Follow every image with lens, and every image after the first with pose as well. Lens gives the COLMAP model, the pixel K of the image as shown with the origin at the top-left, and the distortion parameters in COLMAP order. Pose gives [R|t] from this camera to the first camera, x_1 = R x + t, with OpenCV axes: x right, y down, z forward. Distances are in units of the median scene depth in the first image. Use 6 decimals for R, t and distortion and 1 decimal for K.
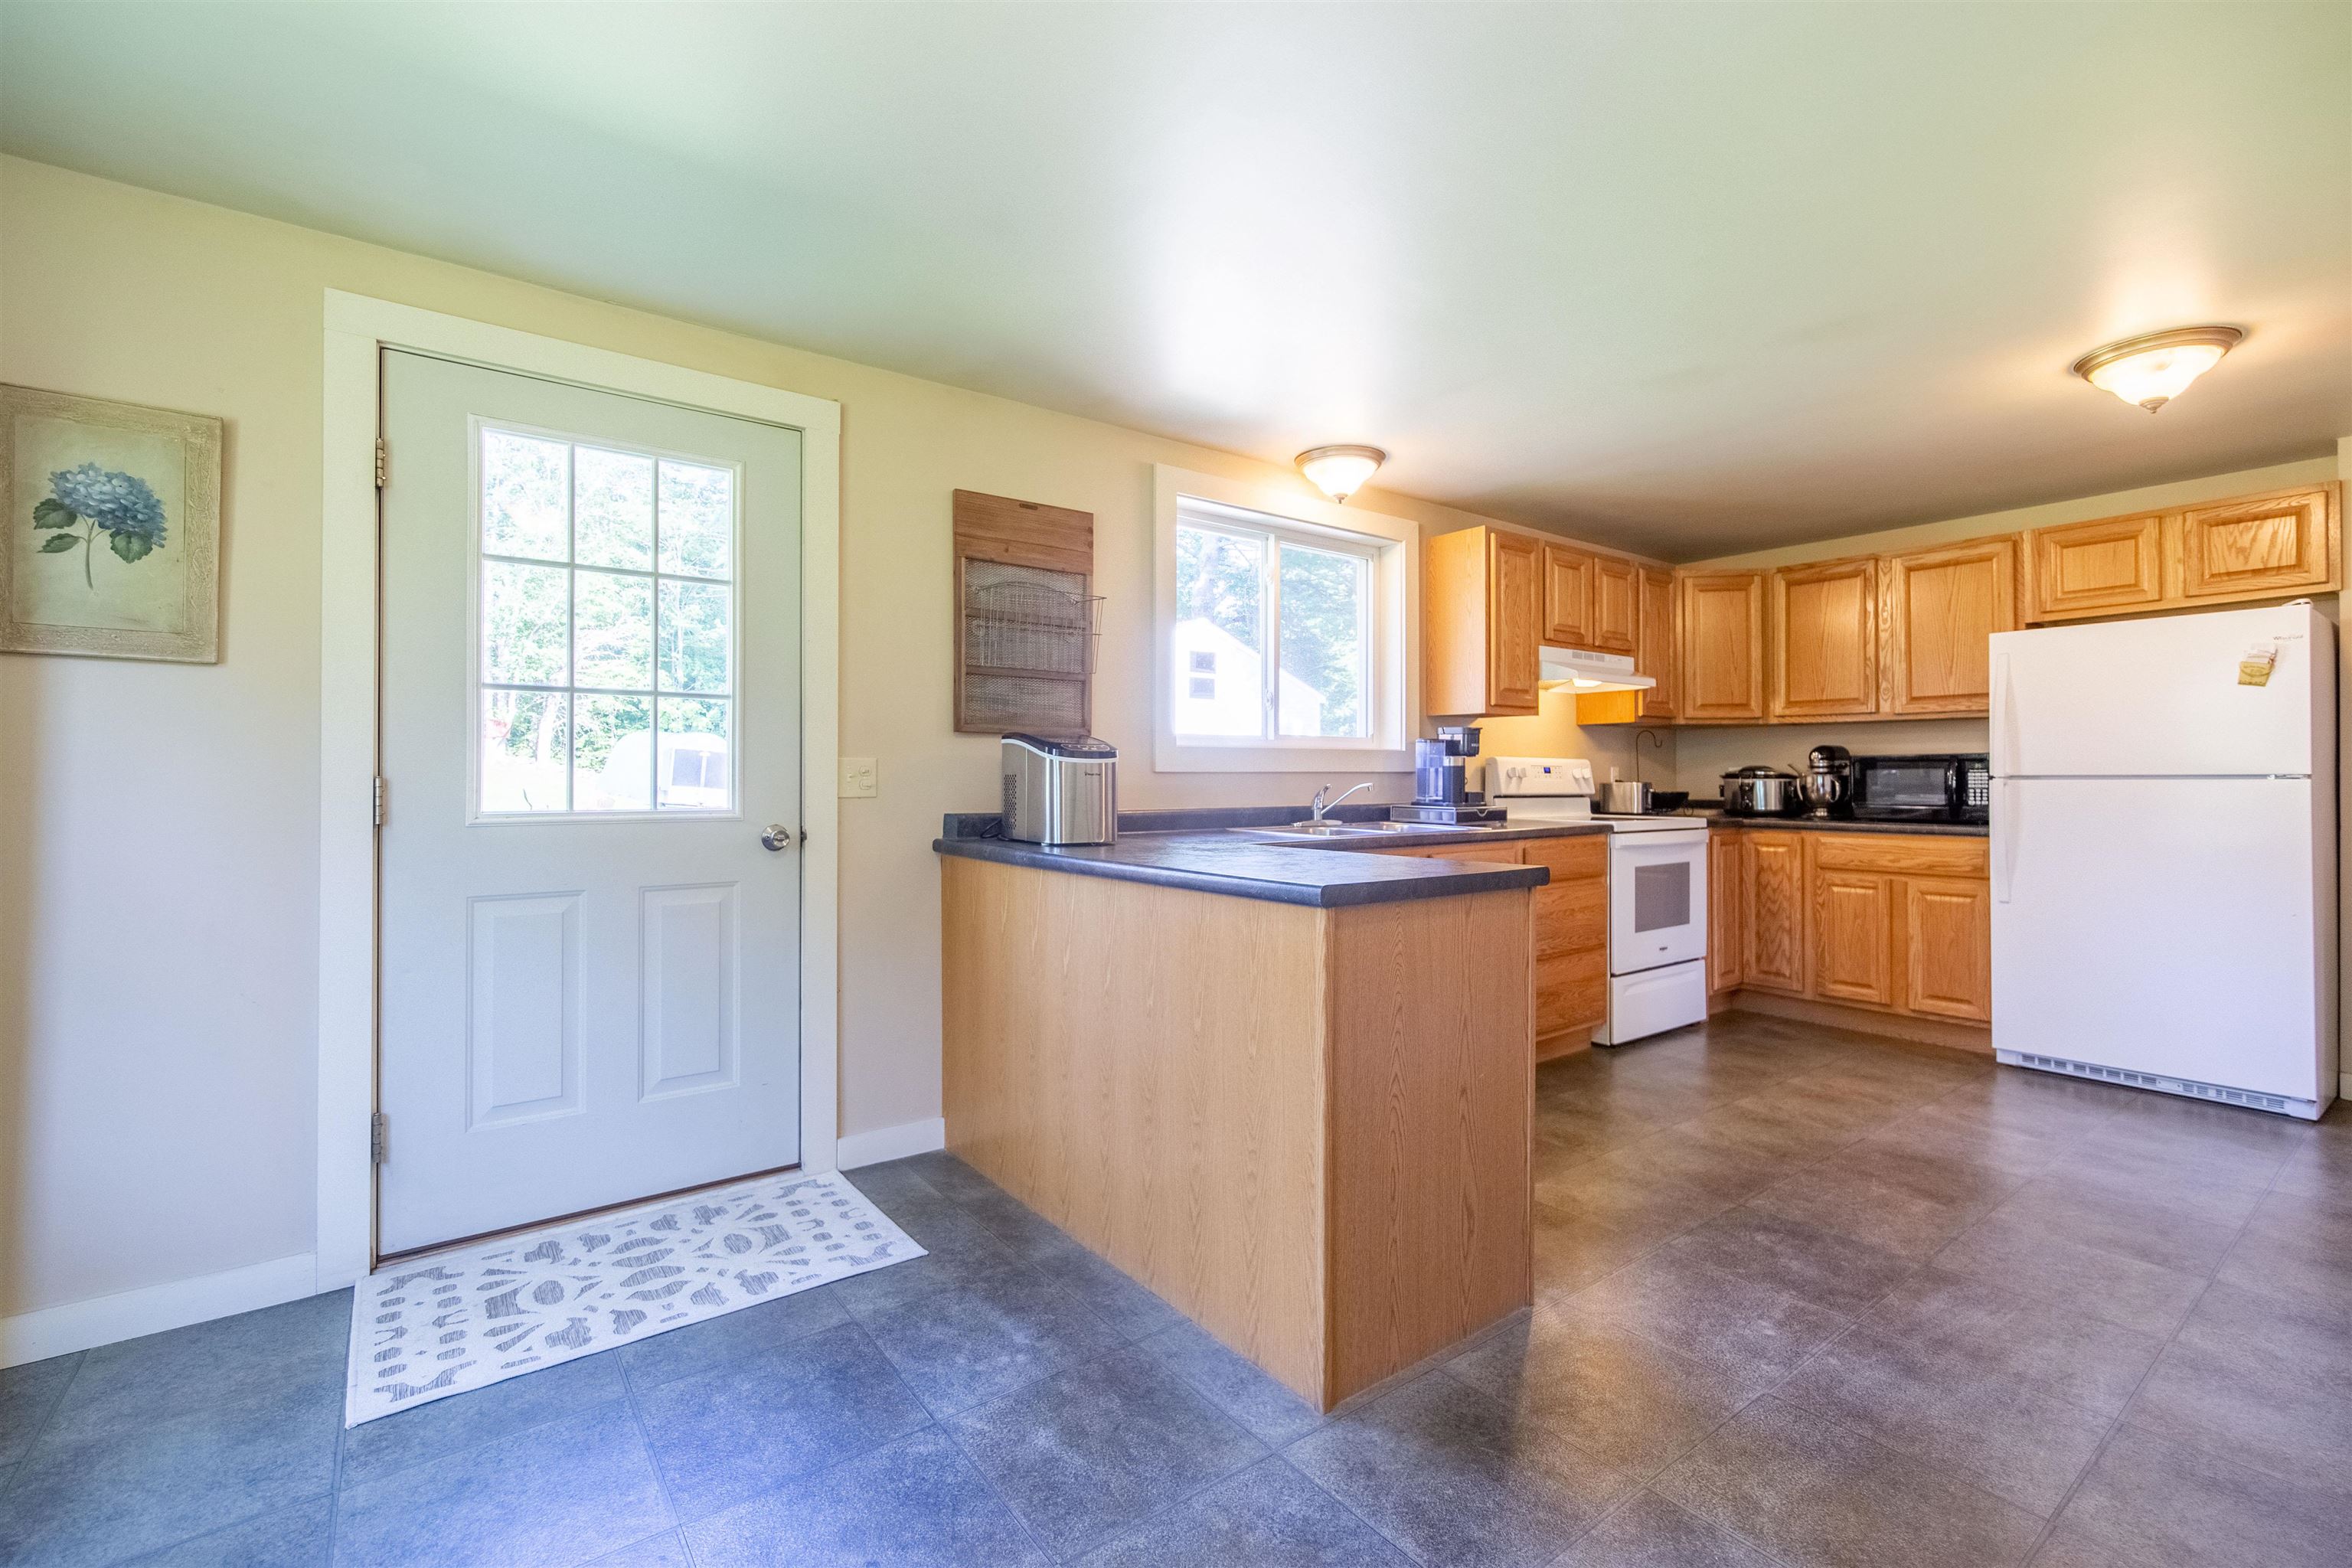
lens RADIAL K [[1024.4, 0, 1172.7], [0, 1024.4, 774.5], [0, 0, 1]] dist [-0.001096, -0.000230]
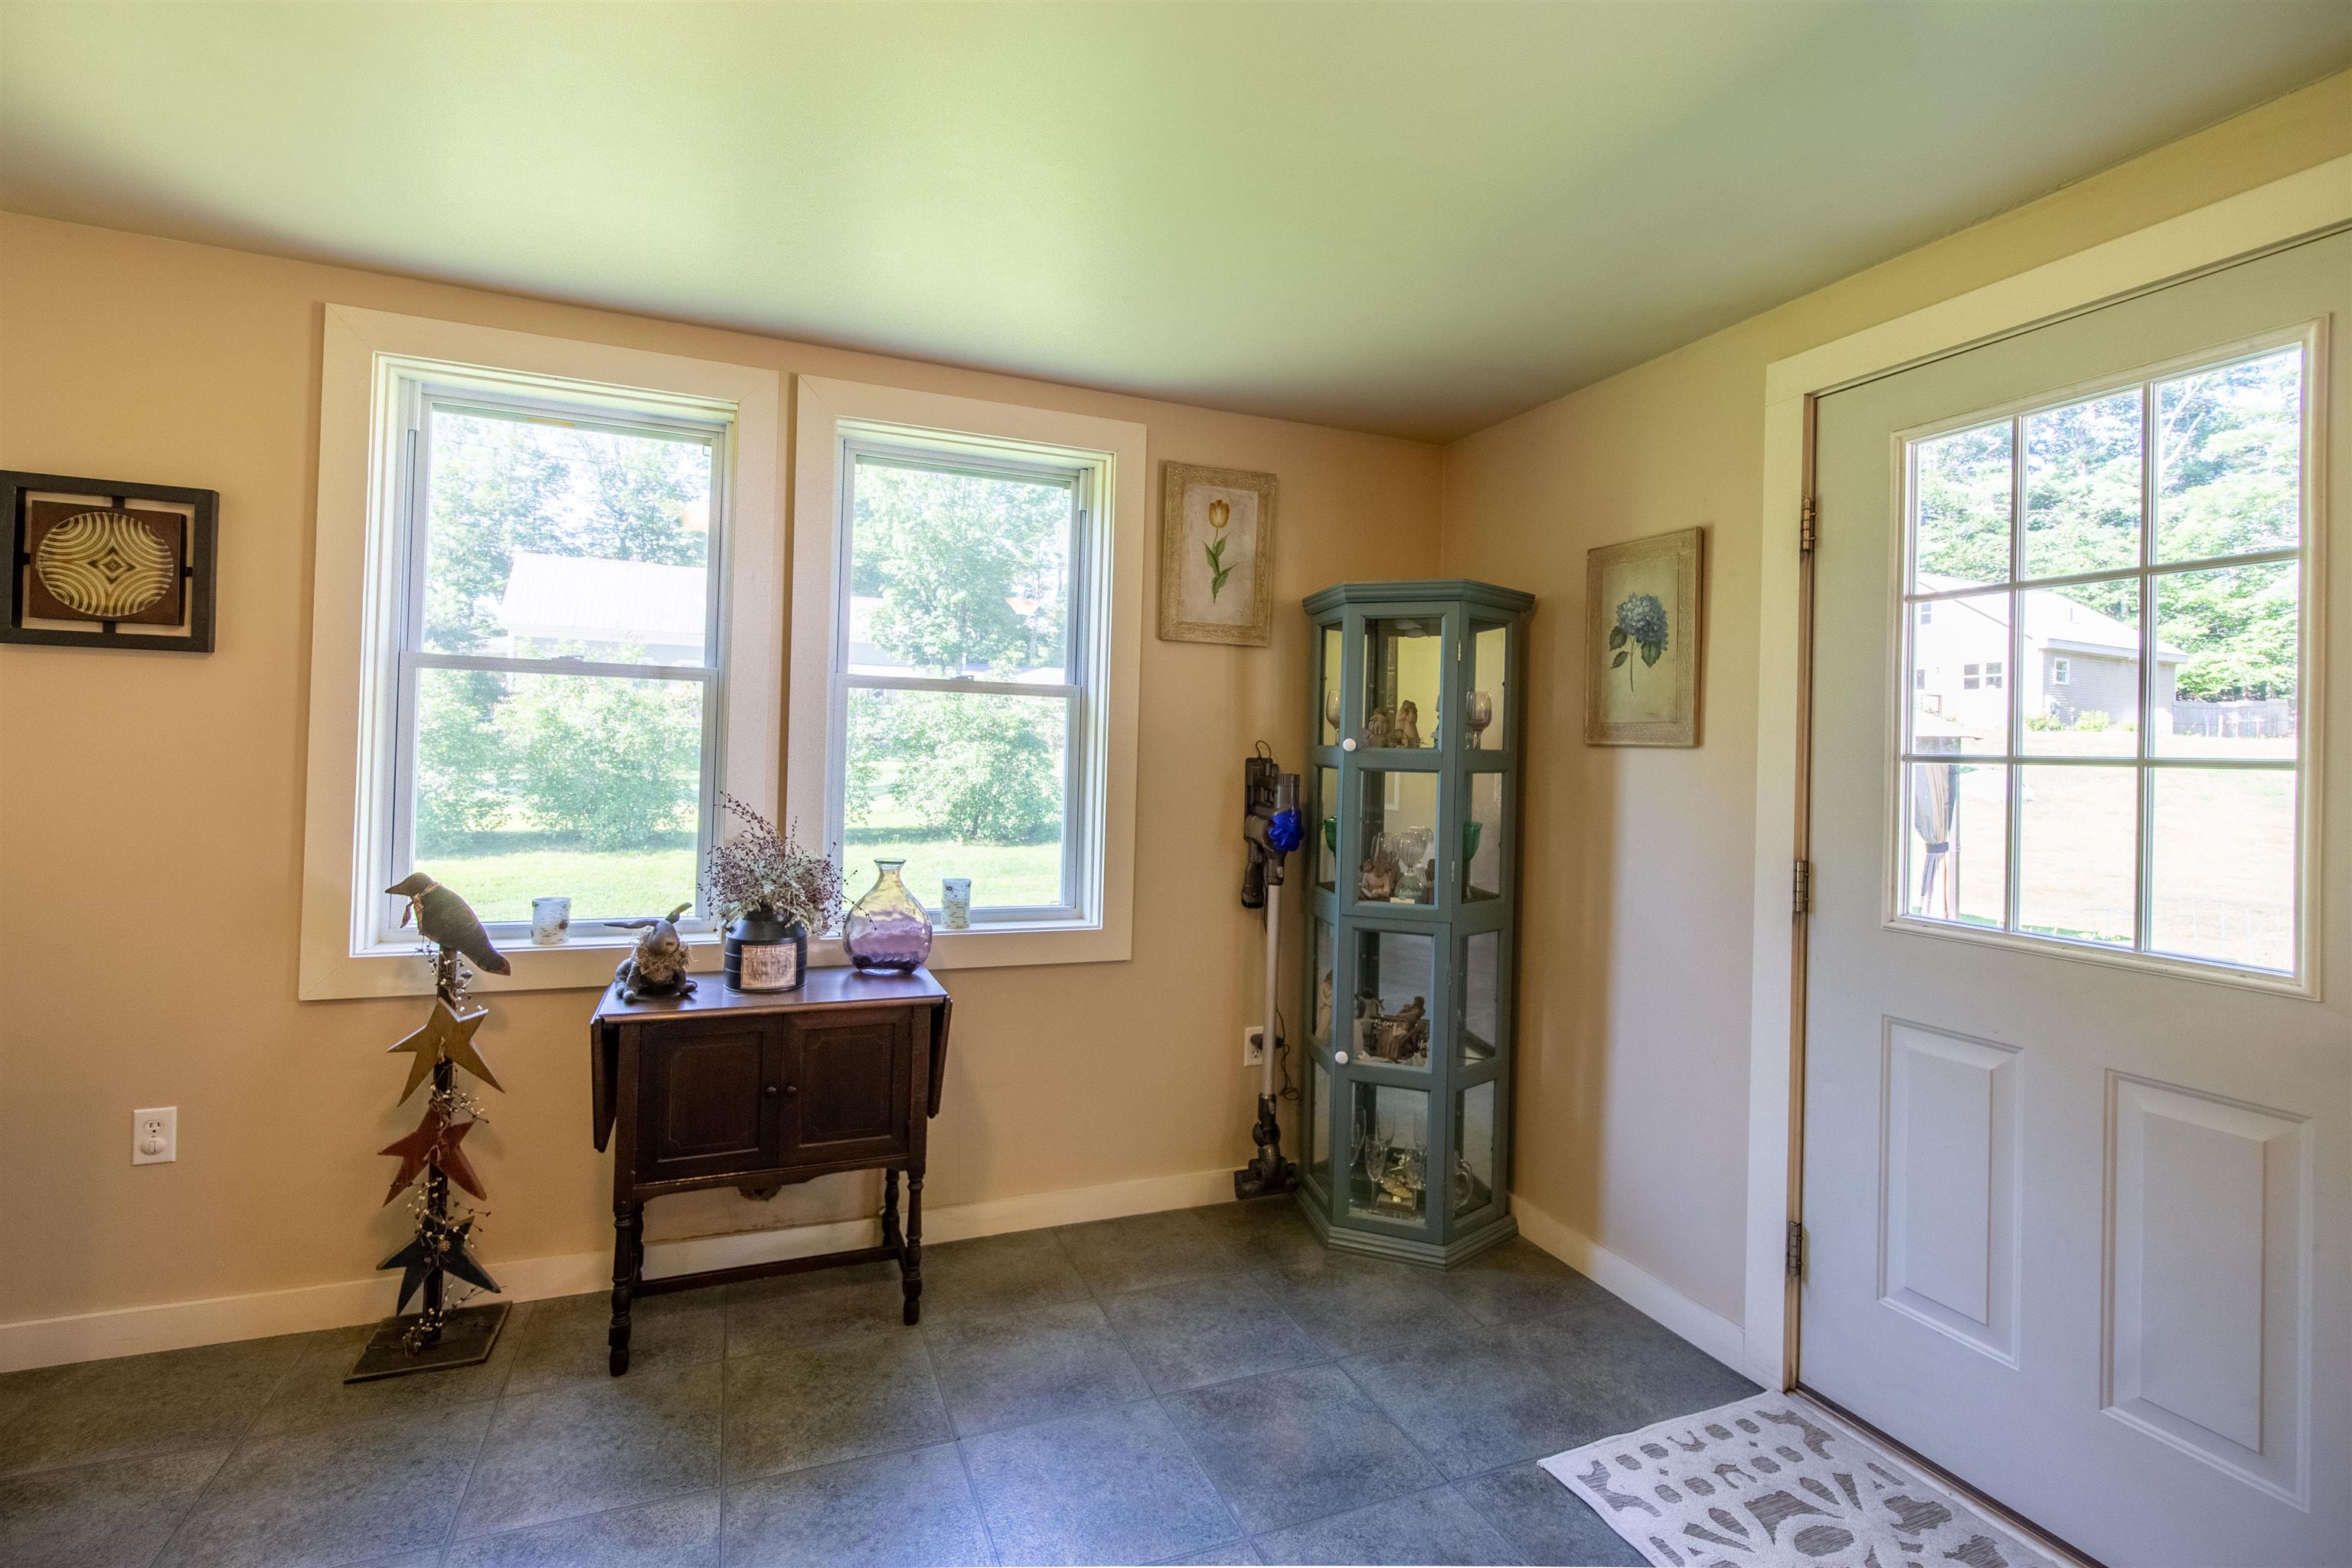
lens RADIAL K [[1052.7, 0, 1151.7], [0, 1052.7, 741.5], [0, 0, 1]] dist [0.001026, -0.000226]
pose [[-0.262294, -0.016764, -0.964842, 0.163996], [-0.023086, 0.999672, -0.011093, -0.044153], [0.964712, 0.019365, -0.262595, 0.367021]]
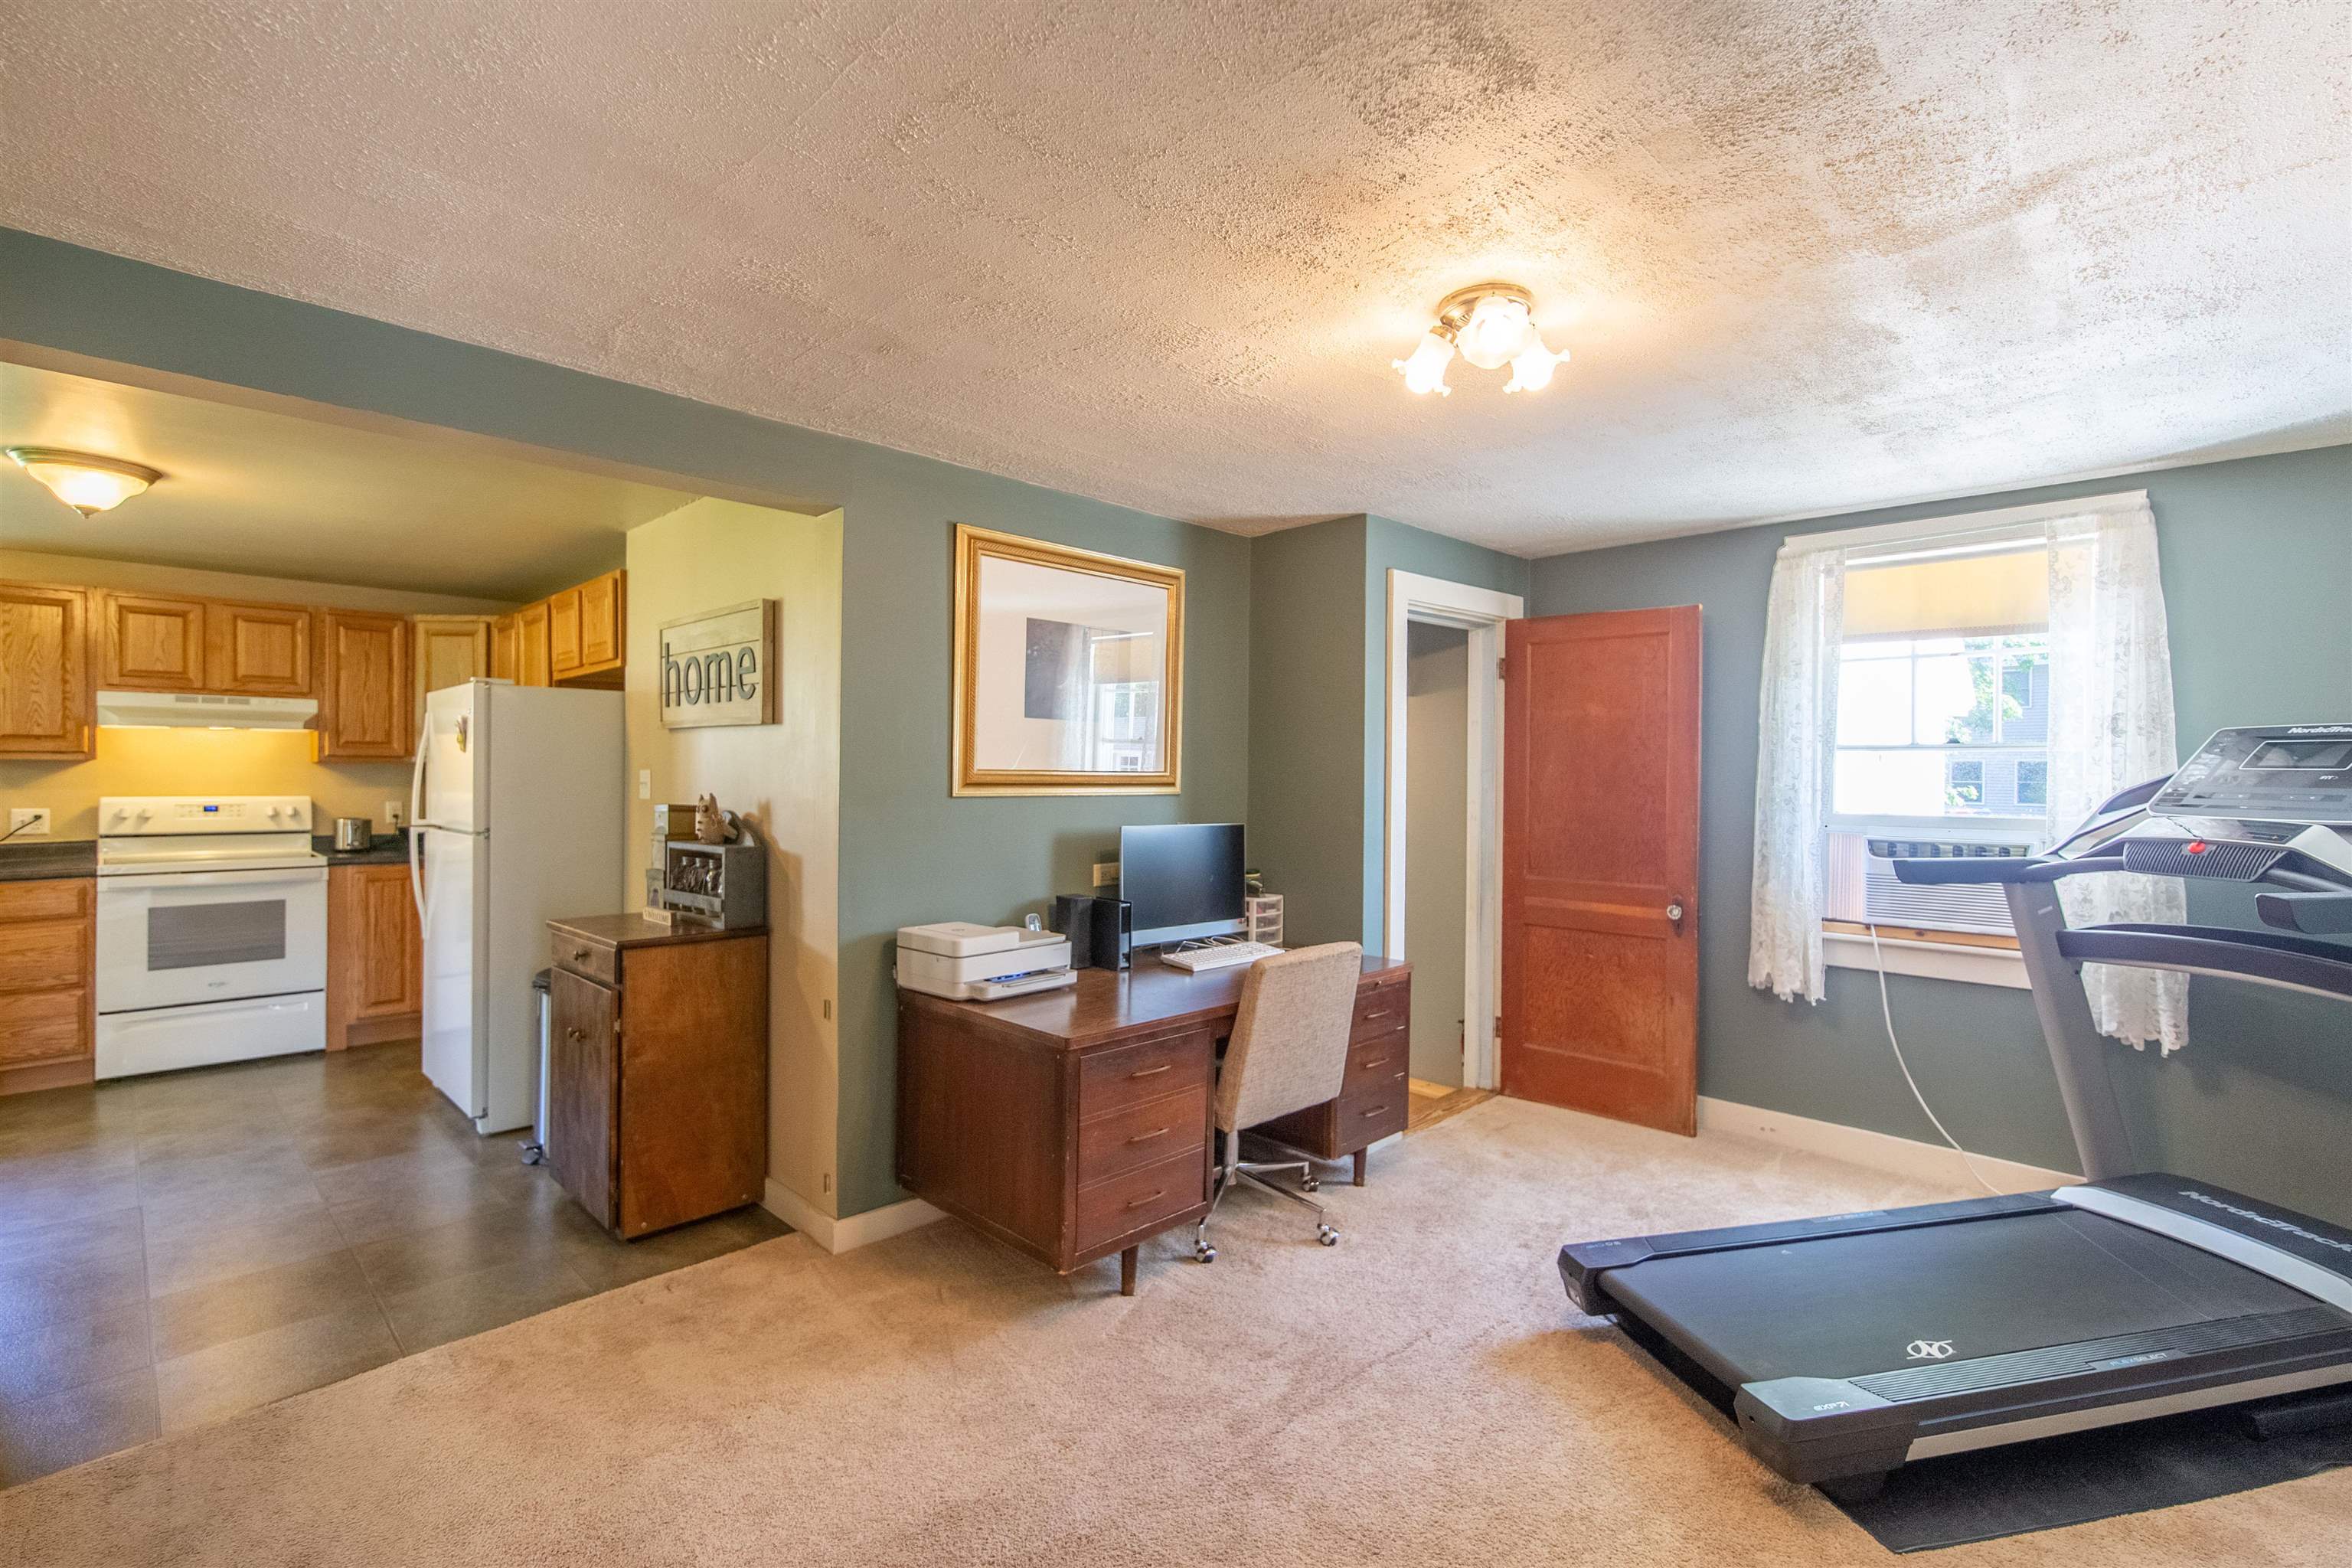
lens RADIAL K [[1042.5, 0, 1176.0], [0, 1042.5, 784.0], [0, 0, 1]] dist [0.004536, 0.000040]
pose [[0.987773, 0.004284, 0.155837, 1.290621], [-0.006771, 0.999858, 0.015429, -0.057860], [-0.155749, -0.016295, 0.987662, -0.205801]]
